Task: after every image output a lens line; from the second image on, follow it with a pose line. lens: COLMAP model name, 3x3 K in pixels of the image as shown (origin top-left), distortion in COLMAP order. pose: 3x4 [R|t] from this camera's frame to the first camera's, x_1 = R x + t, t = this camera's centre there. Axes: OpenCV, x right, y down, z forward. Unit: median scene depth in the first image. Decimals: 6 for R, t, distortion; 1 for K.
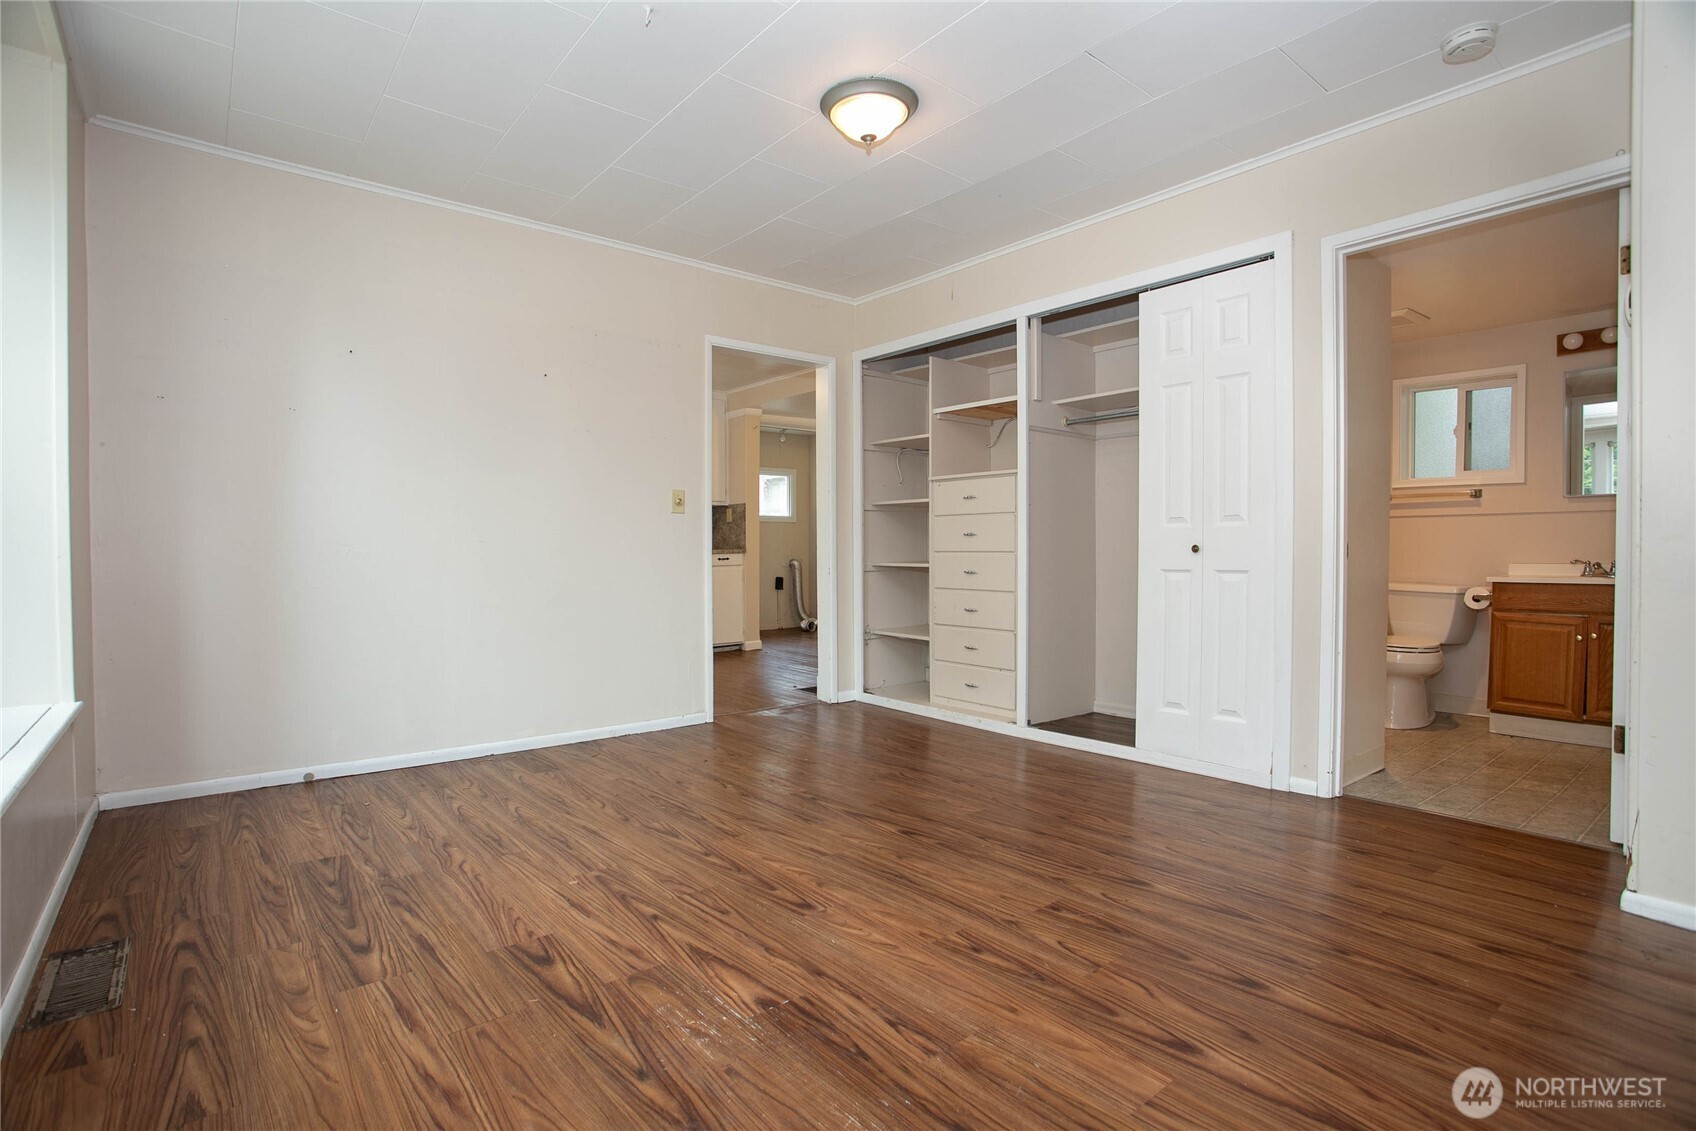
lens RADIAL K [[825.7, 0, 843.1], [0, 825.7, 557.2], [0, 0, 1]] dist [-0.066234, 0.024726]
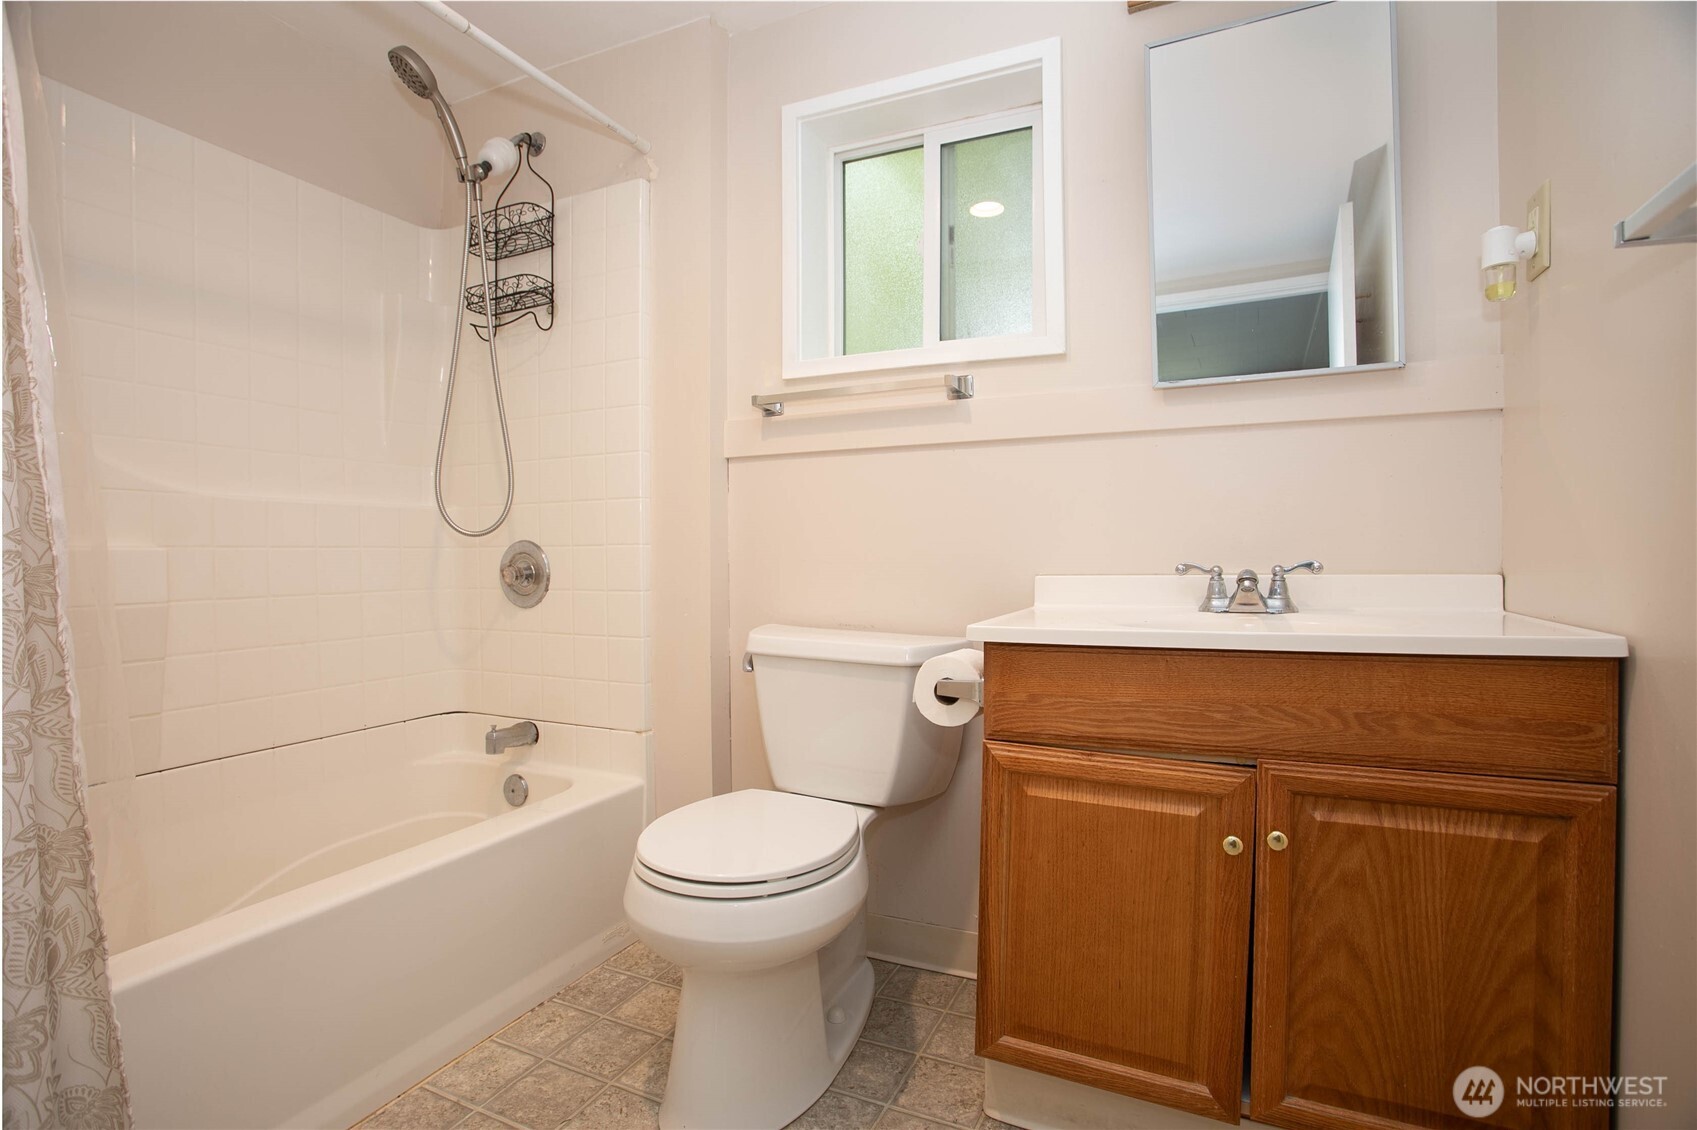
lens RADIAL K [[826.2, 0, 847.3], [0, 826.2, 557.2], [0, 0, 1]] dist [-0.066234, 0.024726]
pose [[0.894217, -0.017964, 0.447273, 0.636164], [0.016868, 0.999837, 0.006433, -0.004586], [-0.447316, 0.001792, 0.894374, 0.754146]]
